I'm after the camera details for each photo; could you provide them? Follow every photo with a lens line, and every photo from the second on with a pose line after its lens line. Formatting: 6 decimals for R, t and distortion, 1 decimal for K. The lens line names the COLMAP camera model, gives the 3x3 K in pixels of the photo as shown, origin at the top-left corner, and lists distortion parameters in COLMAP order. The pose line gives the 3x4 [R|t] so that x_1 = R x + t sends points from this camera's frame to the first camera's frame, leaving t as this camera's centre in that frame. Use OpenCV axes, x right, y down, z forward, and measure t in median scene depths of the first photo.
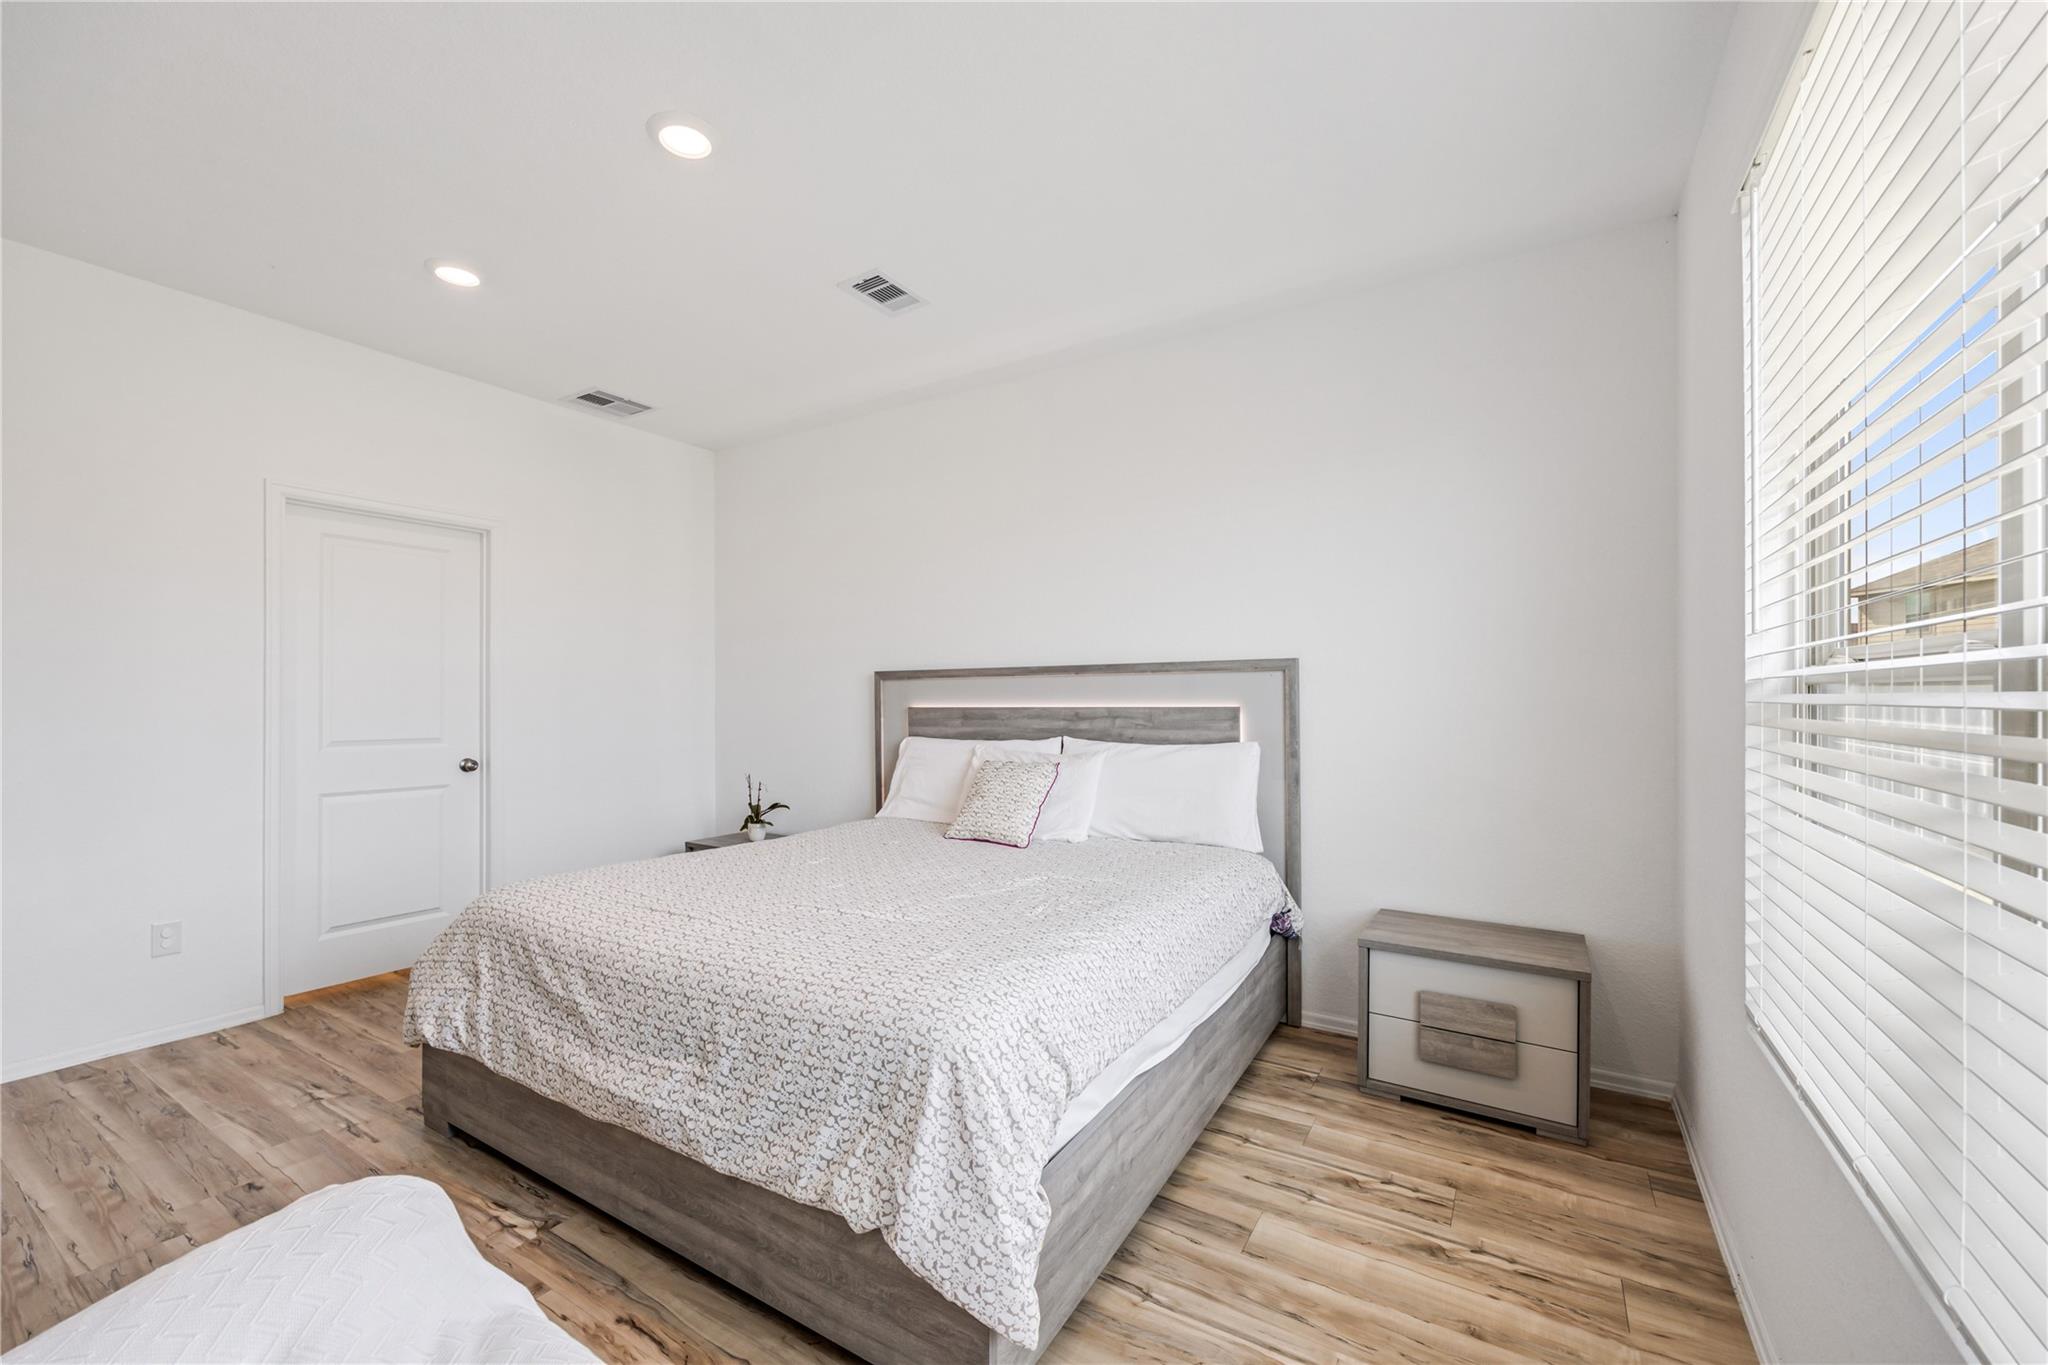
lens RADIAL K [[831.1, 0, 1009.2], [0, 831.1, 680.1], [0, 0, 1]] dist [0.000507, 0.000022]
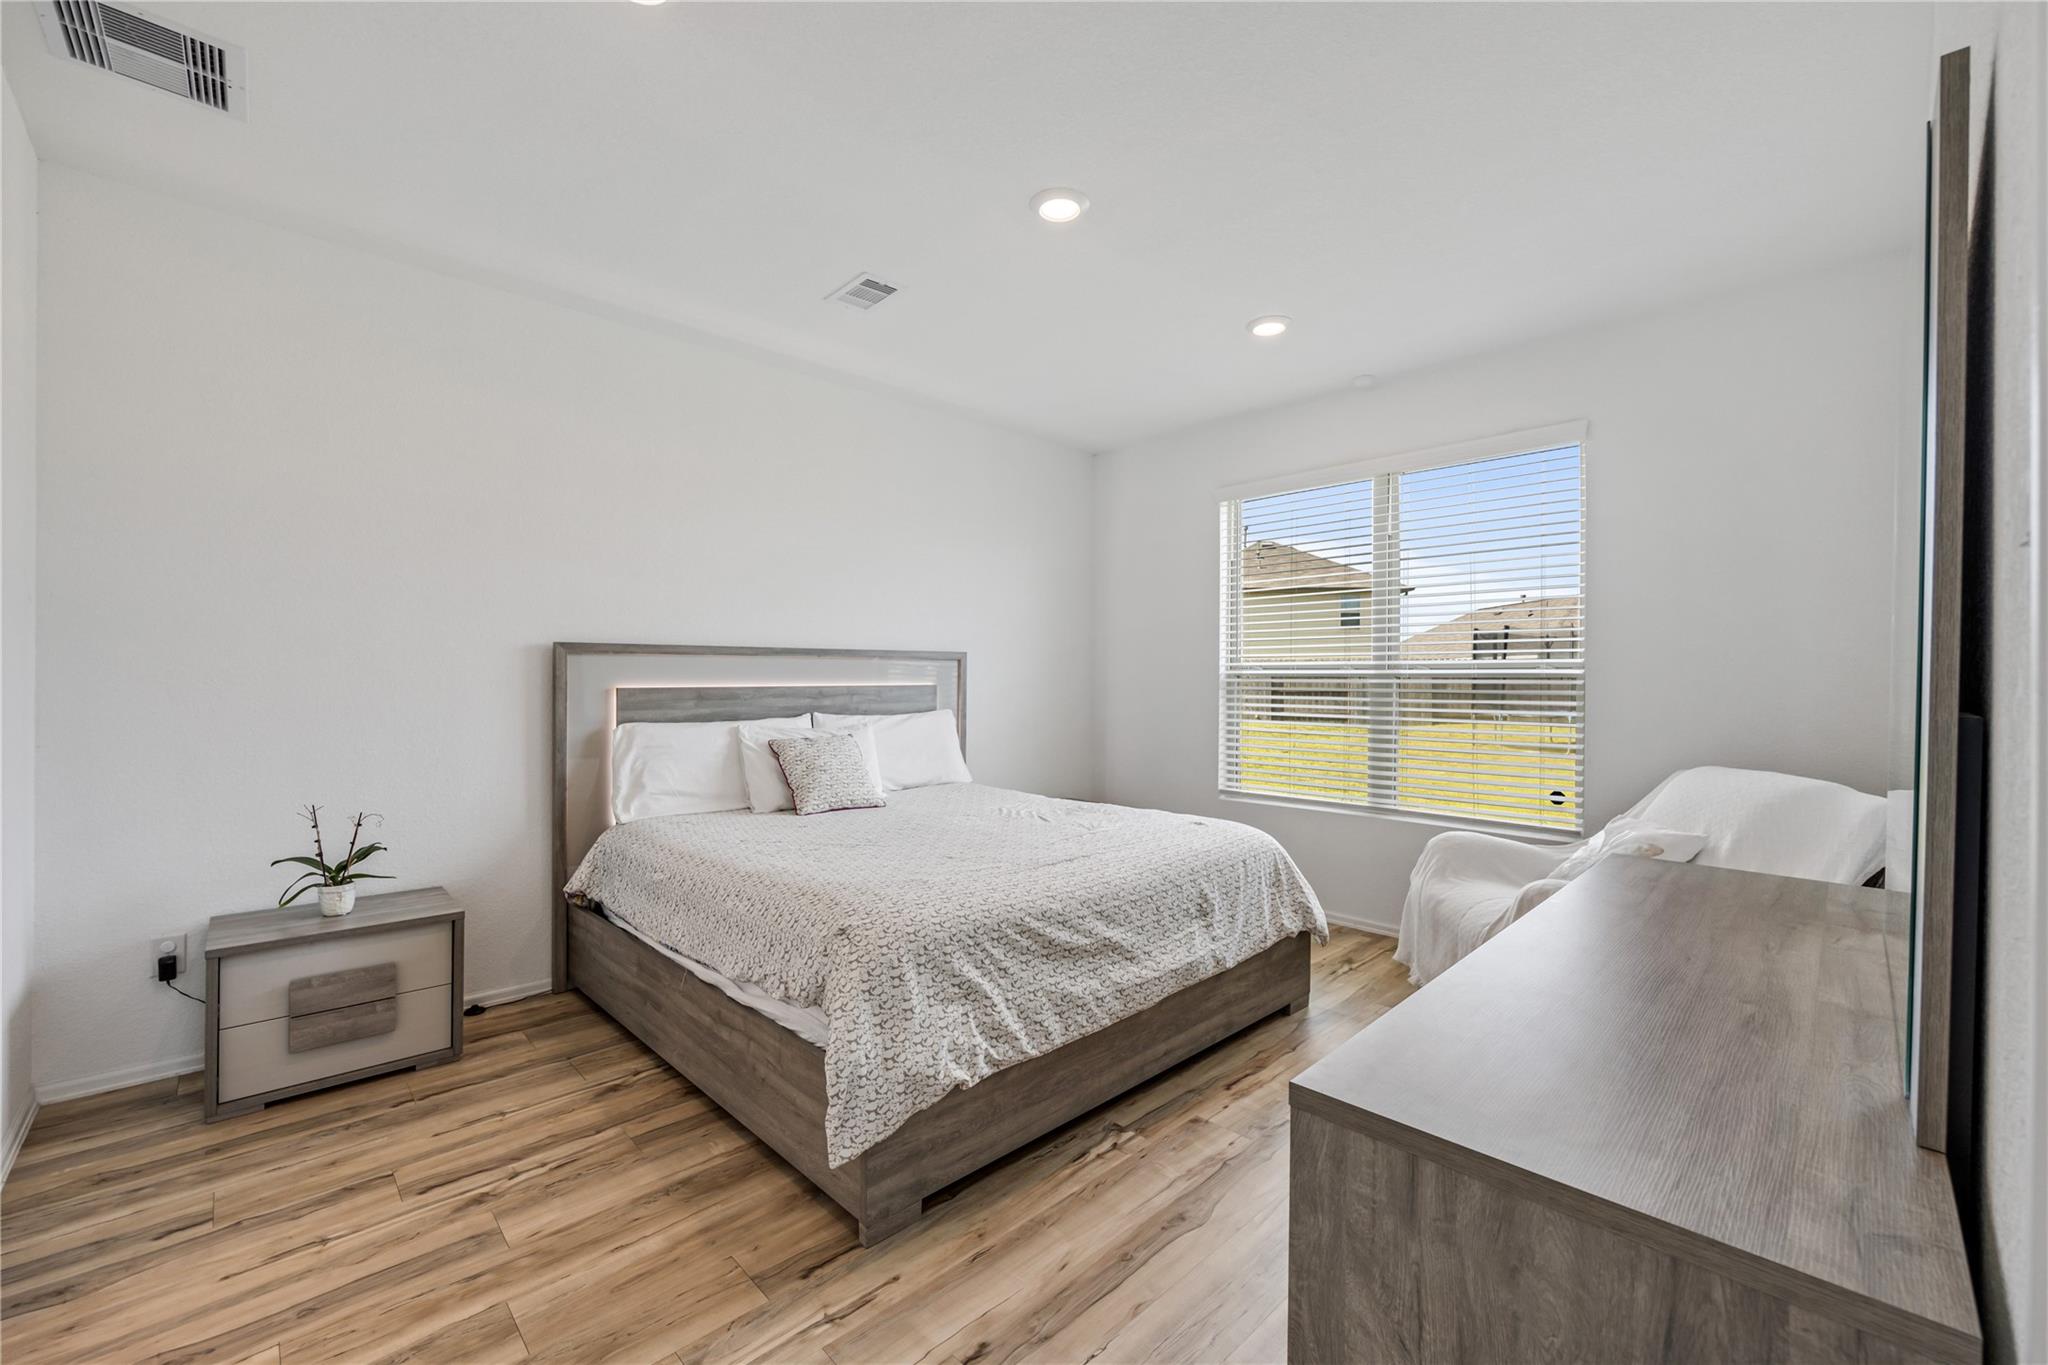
lens RADIAL K [[831.1, 0, 1009.2], [0, 831.1, 680.1], [0, 0, 1]] dist [0.000507, 0.000022]
pose [[0.243885, 0.002411, 0.969801, -1.033501], [-0.025288, 0.999673, 0.003874, 0.014728], [-0.969474, -0.025469, 0.243866, 0.525076]]
